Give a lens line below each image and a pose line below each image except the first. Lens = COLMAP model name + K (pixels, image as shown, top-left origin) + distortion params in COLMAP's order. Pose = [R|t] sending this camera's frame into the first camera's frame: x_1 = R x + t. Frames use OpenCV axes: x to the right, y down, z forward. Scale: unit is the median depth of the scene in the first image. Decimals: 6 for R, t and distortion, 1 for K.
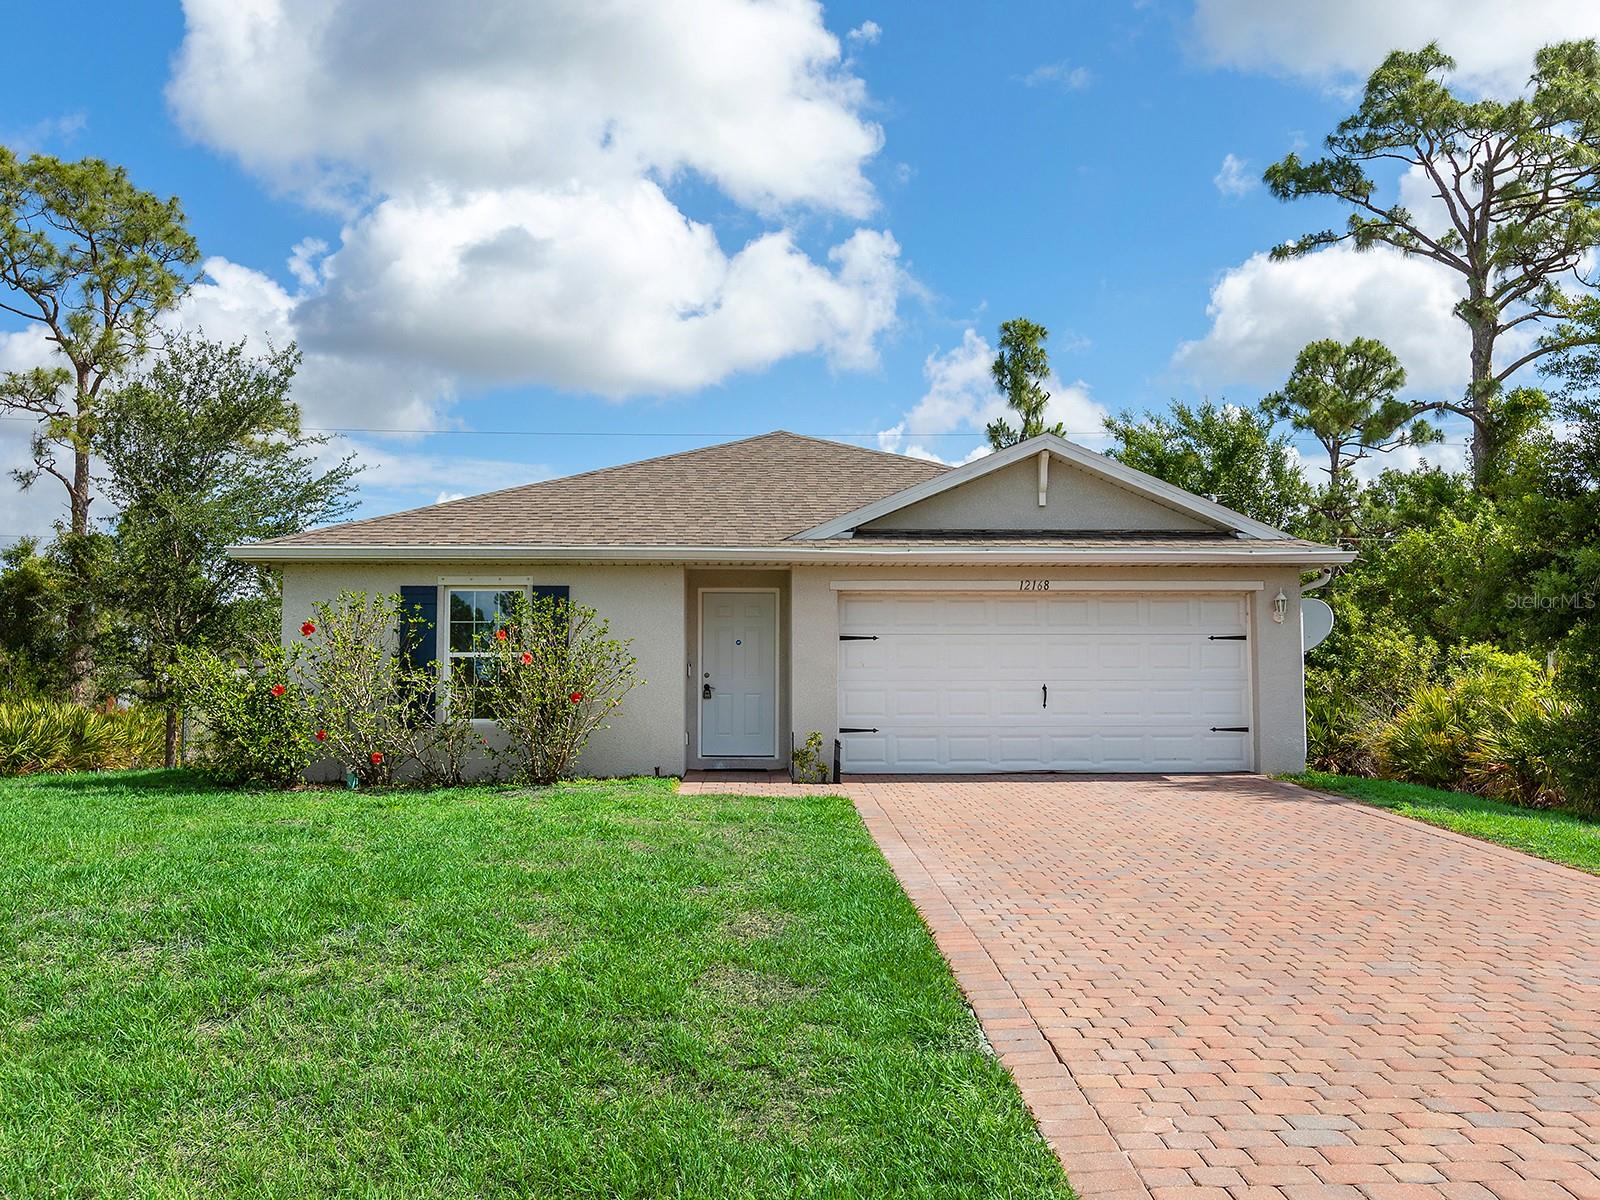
lens RADIAL K [[1329.6, 0, 800.0], [0, 1329.6, 600.0], [0, 0, 1]] dist [0.000693, 0.004715]
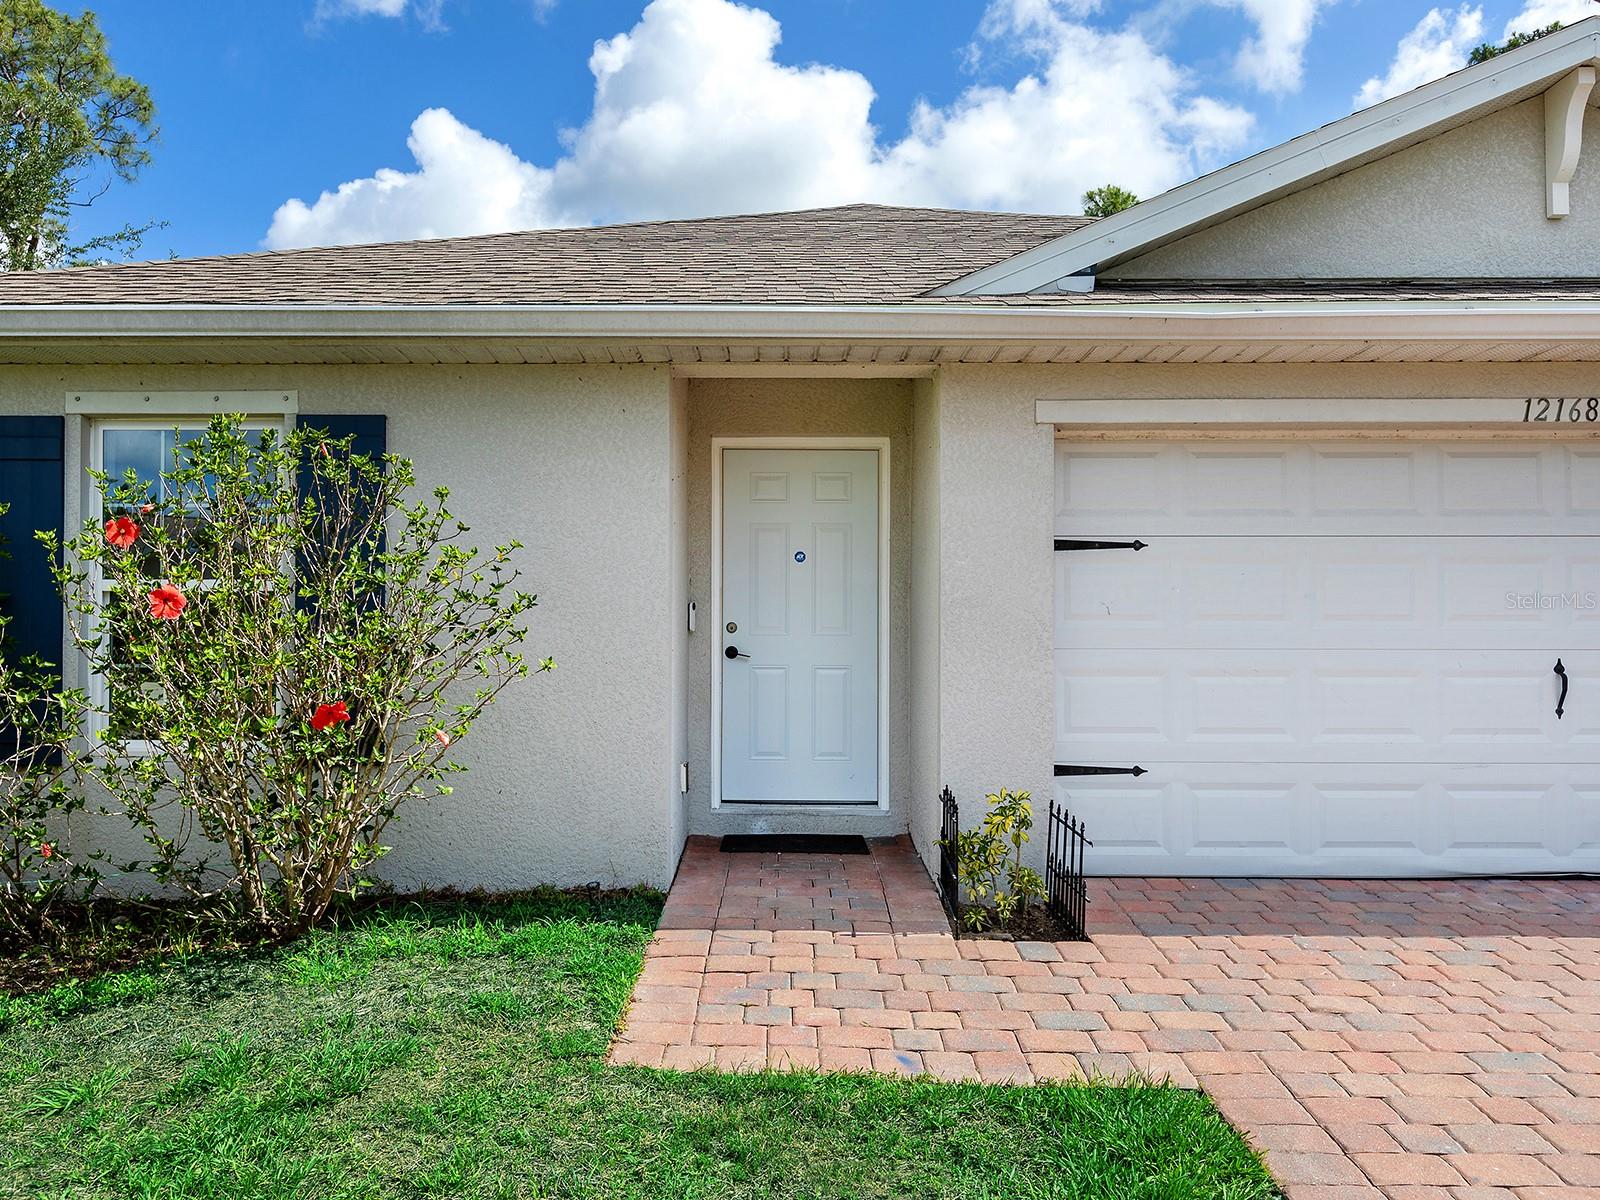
lens RADIAL K [[1169.6, 0, 772.6], [0, 1169.6, 595.5], [0, 0, 1]] dist [0.004557, -0.010063]
pose [[0.998638, 0.002358, -0.052130, -0.035483], [0.000910, 0.998039, 0.062586, 0.020636], [0.052175, -0.062548, 0.996677, 0.609561]]
